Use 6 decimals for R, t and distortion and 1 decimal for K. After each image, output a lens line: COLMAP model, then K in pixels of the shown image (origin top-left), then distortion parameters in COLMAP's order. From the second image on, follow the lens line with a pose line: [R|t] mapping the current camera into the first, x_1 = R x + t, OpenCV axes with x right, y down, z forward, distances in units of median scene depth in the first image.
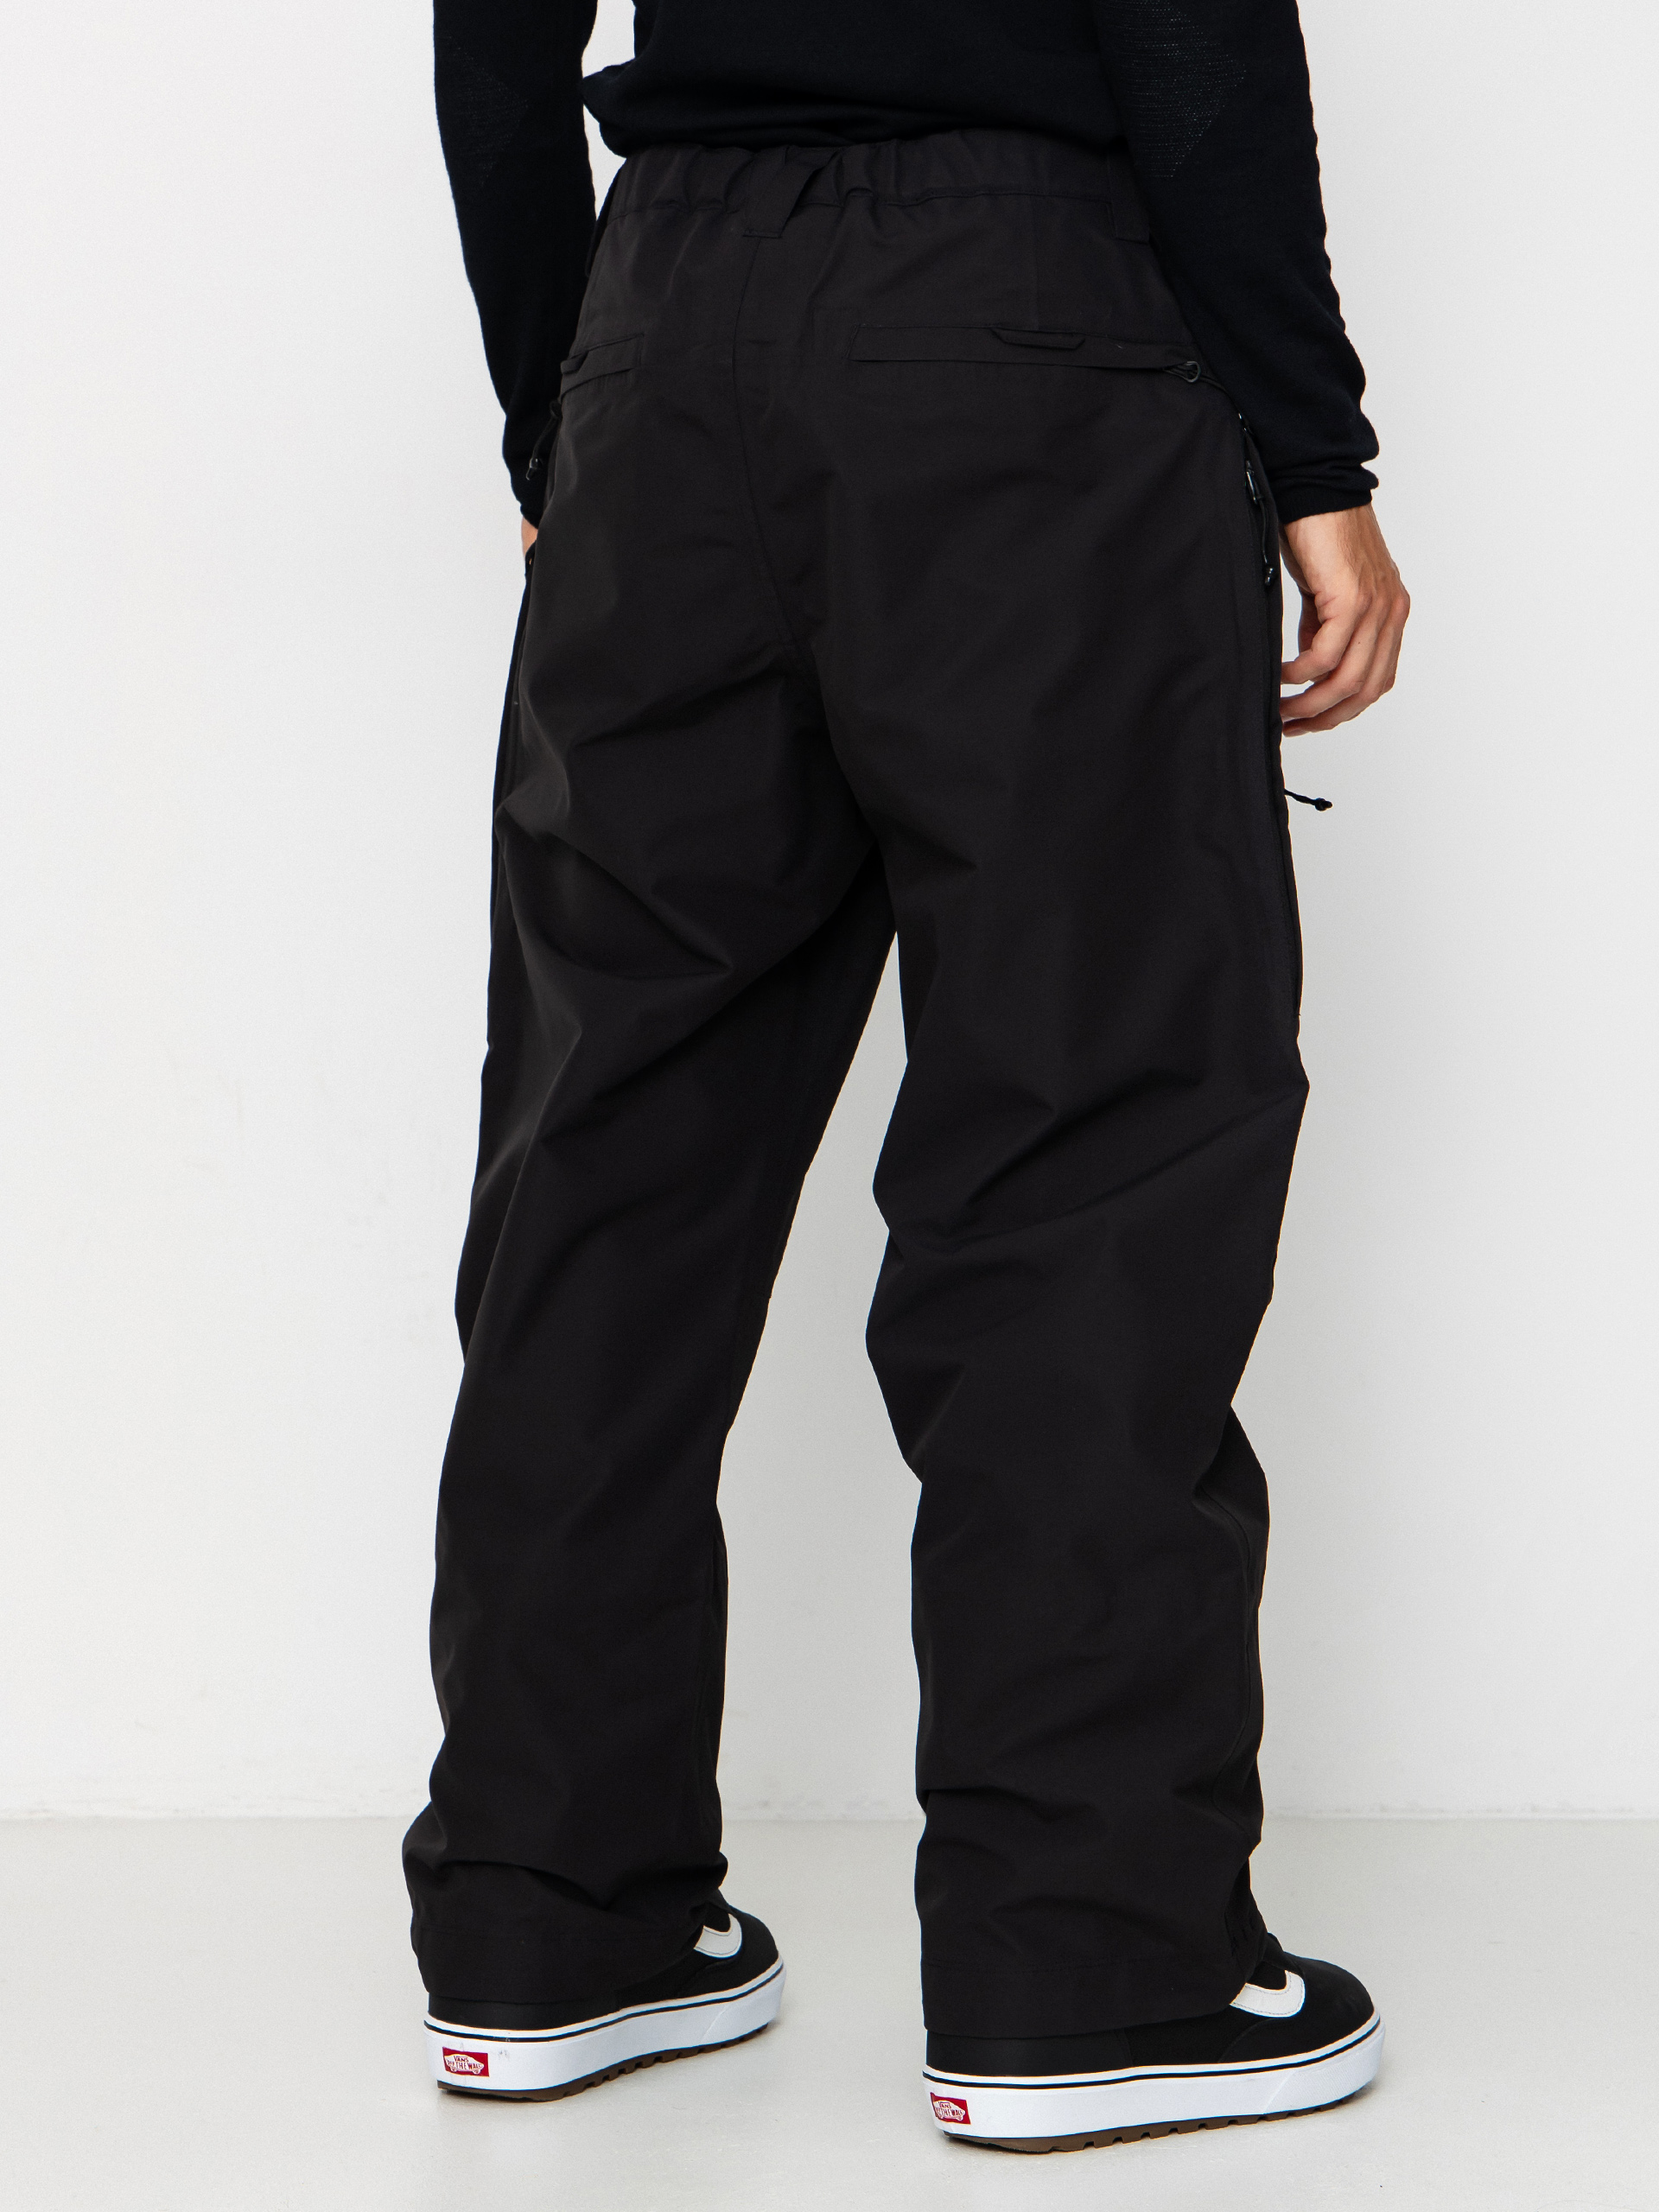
lens RADIAL K [[4038.9, 0, 829.5], [0, 4038.9, 1106.0], [0, 0, 1]] dist [-0.629616, 0.118211]
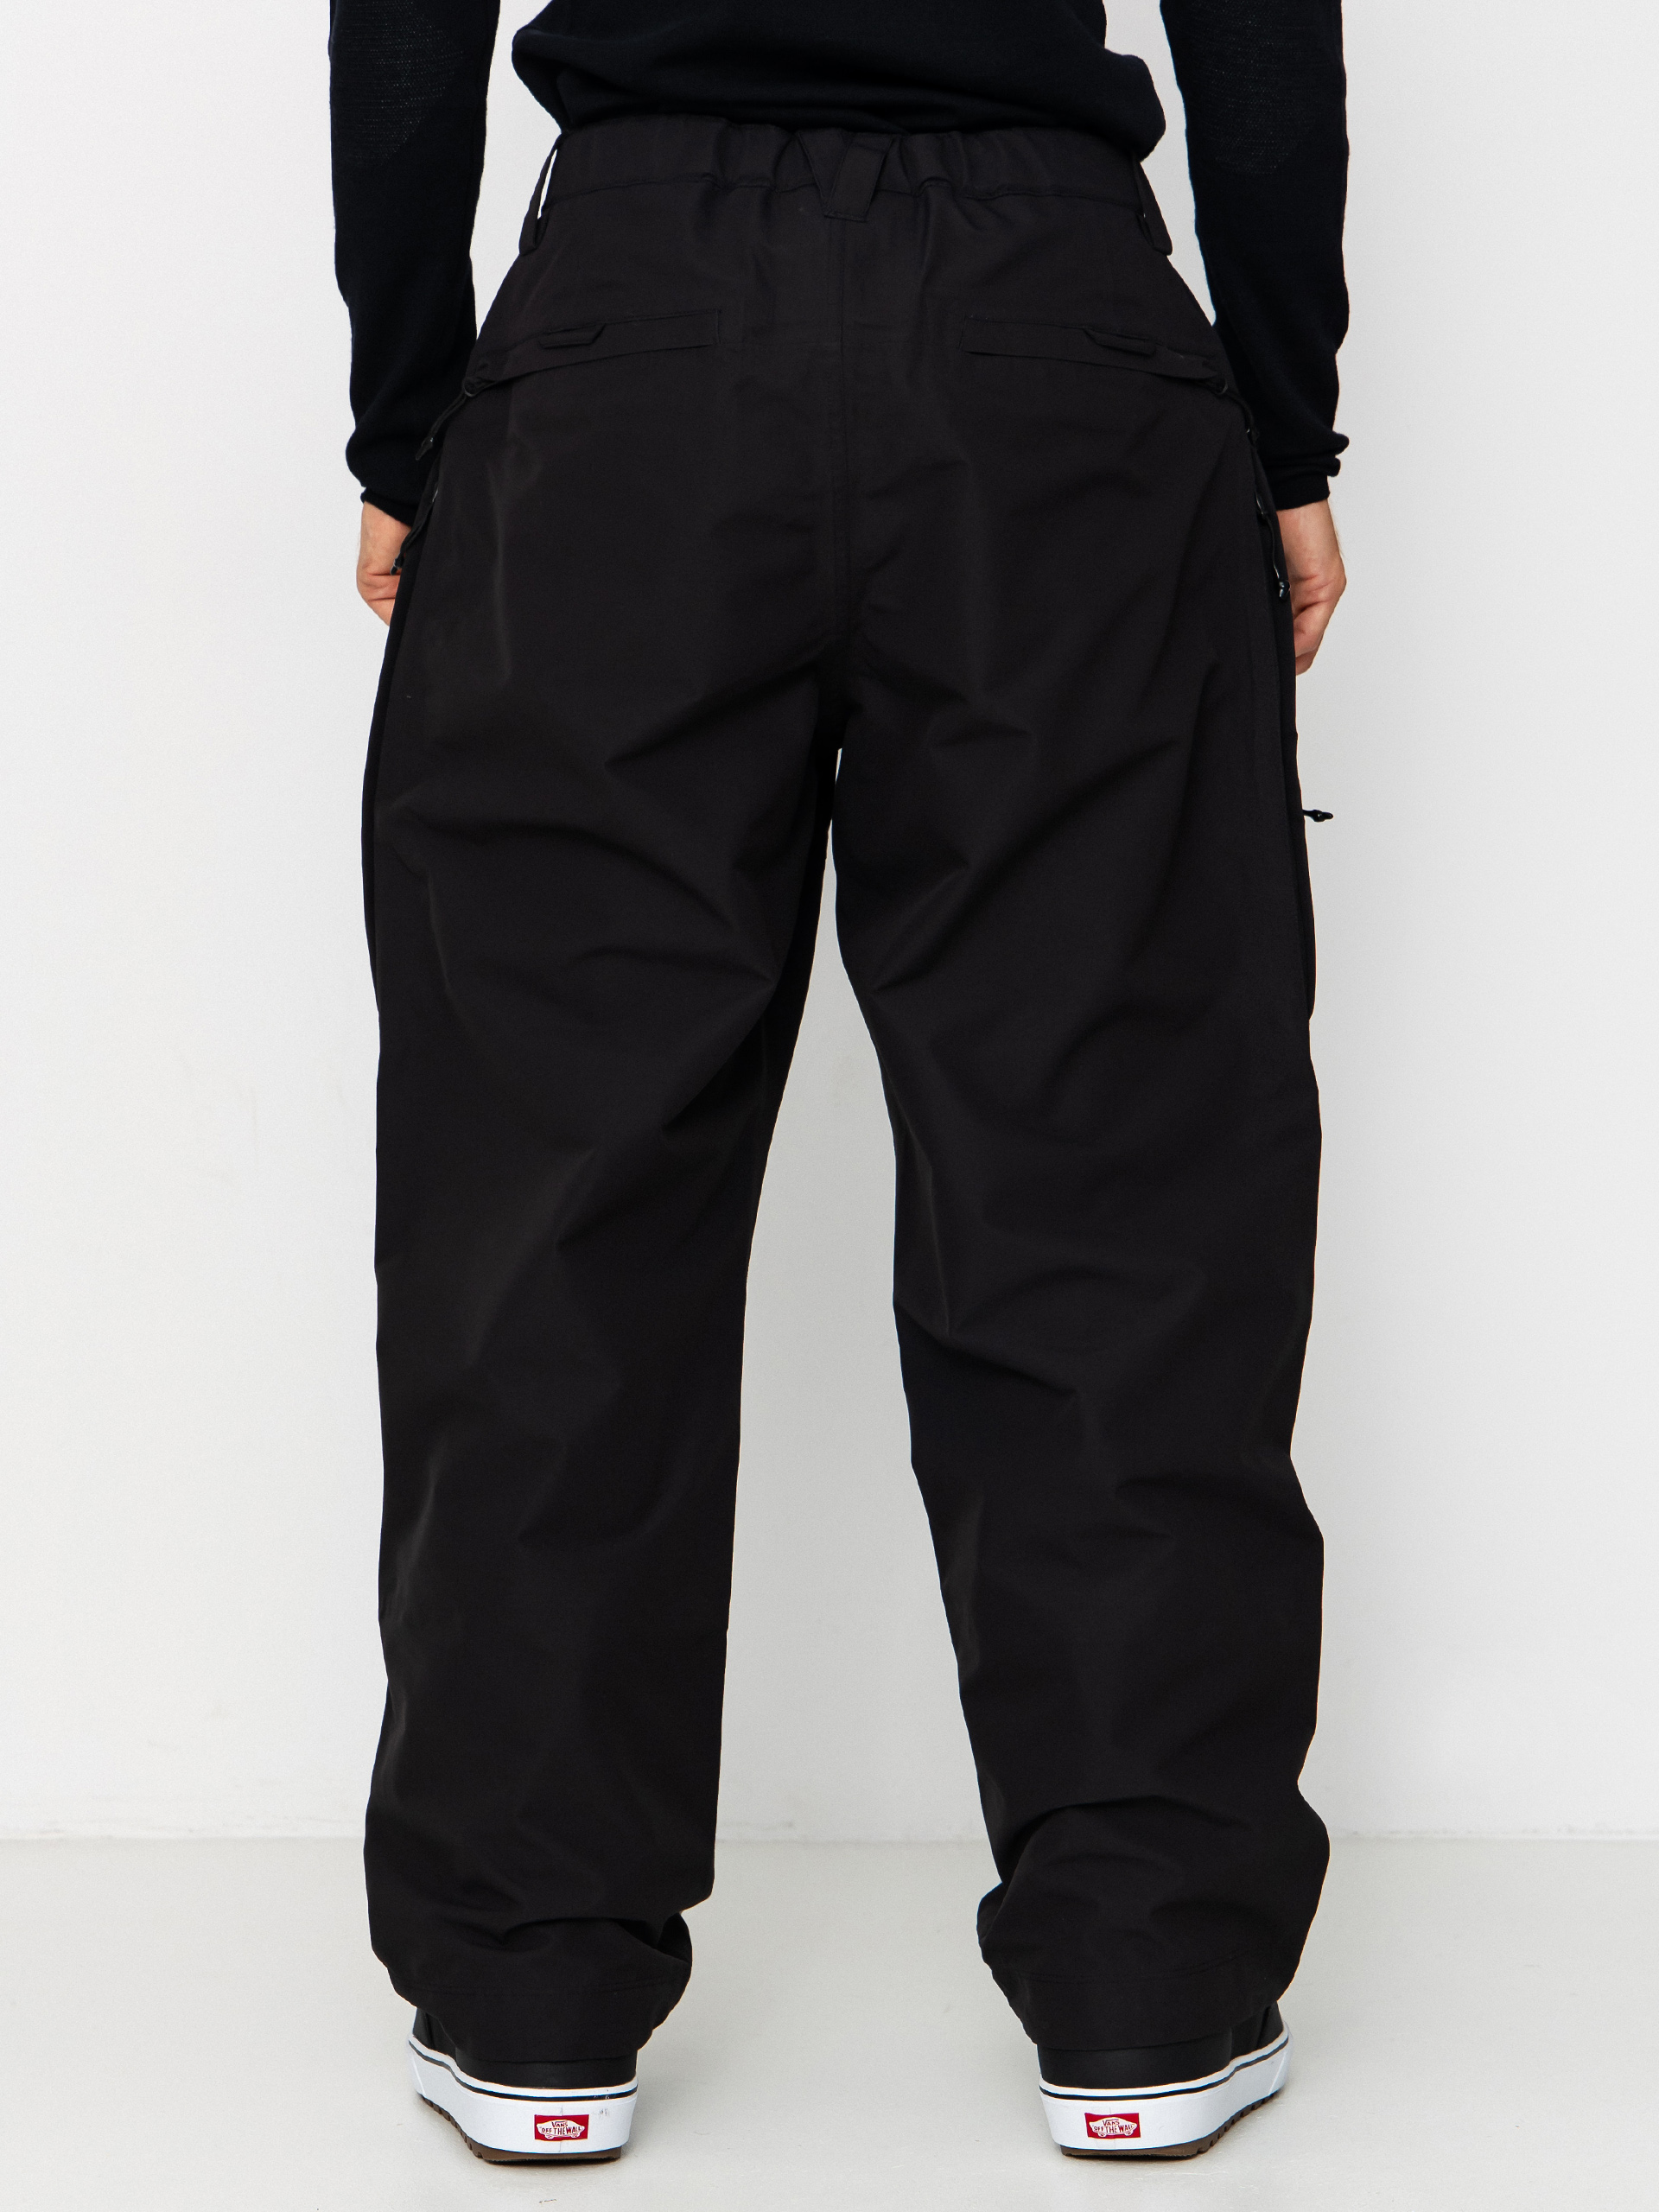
lens RADIAL K [[4010.3, 0, 831.6], [0, 4010.3, 1142.8], [0, 0, 1]] dist [-0.659555, -0.052284]
pose [[0.980976, 0.036102, 0.190741, -0.199163], [-0.038324, 0.999234, 0.007974, 0.000881], [-0.190307, -0.015132, 0.981608, 0.053726]]
